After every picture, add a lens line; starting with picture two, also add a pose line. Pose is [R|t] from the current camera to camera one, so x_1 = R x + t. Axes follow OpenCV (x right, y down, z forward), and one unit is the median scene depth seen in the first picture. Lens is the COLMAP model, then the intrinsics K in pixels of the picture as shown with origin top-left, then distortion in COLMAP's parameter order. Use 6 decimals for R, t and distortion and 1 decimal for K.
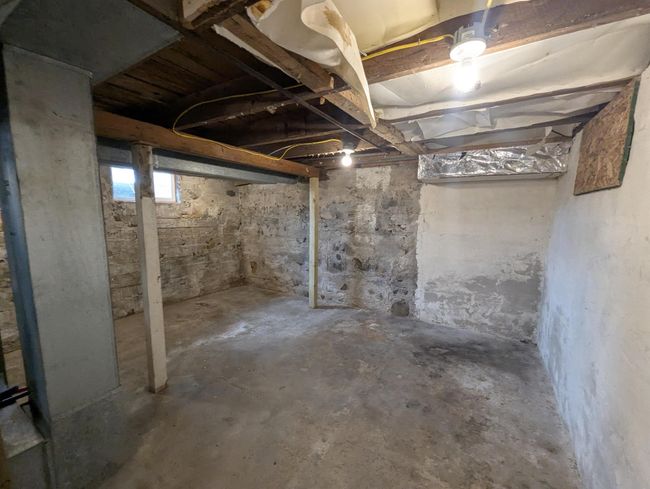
lens RADIAL K [[268.8, 0, 327.5], [0, 268.8, 248.5], [0, 0, 1]] dist [0.002784, -0.002536]
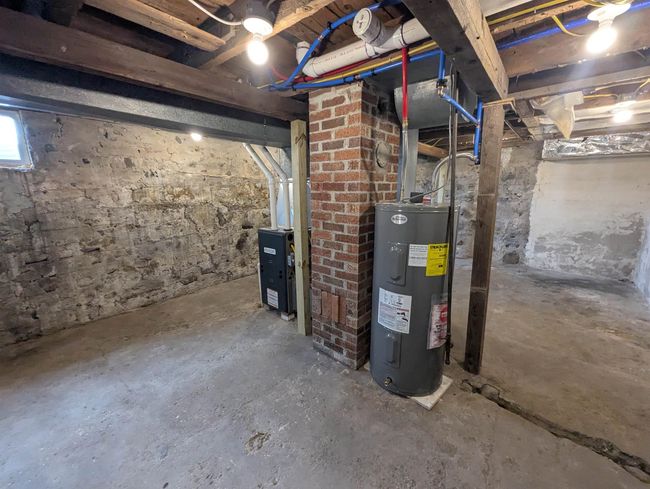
lens RADIAL K [[268.8, 0, 326.1], [0, 268.8, 246.4], [0, 0, 1]] dist [0.002784, -0.002536]
pose [[0.985049, 0.023854, -0.170617, -0.465256], [-0.010692, 0.996923, 0.077648, 0.086537], [0.171944, -0.074663, 0.982273, -0.518651]]
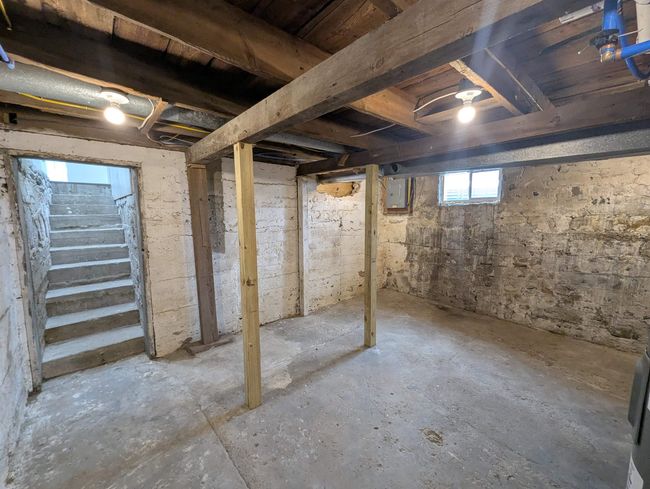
lens RADIAL K [[268.8, 0, 325.1], [0, 268.8, 248.4], [0, 0, 1]] dist [0.002784, -0.002536]
pose [[-0.327222, 0.120333, -0.937254, -0.109595], [-0.125289, 0.977577, 0.169252, 0.023364], [0.936605, 0.172810, -0.304808, -0.201608]]
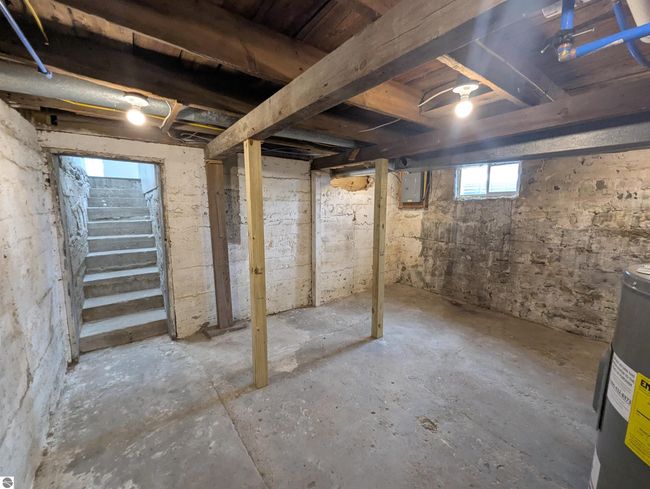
lens RADIAL K [[268.8, 0, 325.2], [0, 268.8, 248.4], [0, 0, 1]] dist [0.002784, -0.002536]
pose [[-0.404032, 0.133060, -0.905016, -0.099066], [-0.127583, 0.971497, 0.199792, 0.018829], [0.905804, 0.196187, -0.375539, -0.151266]]
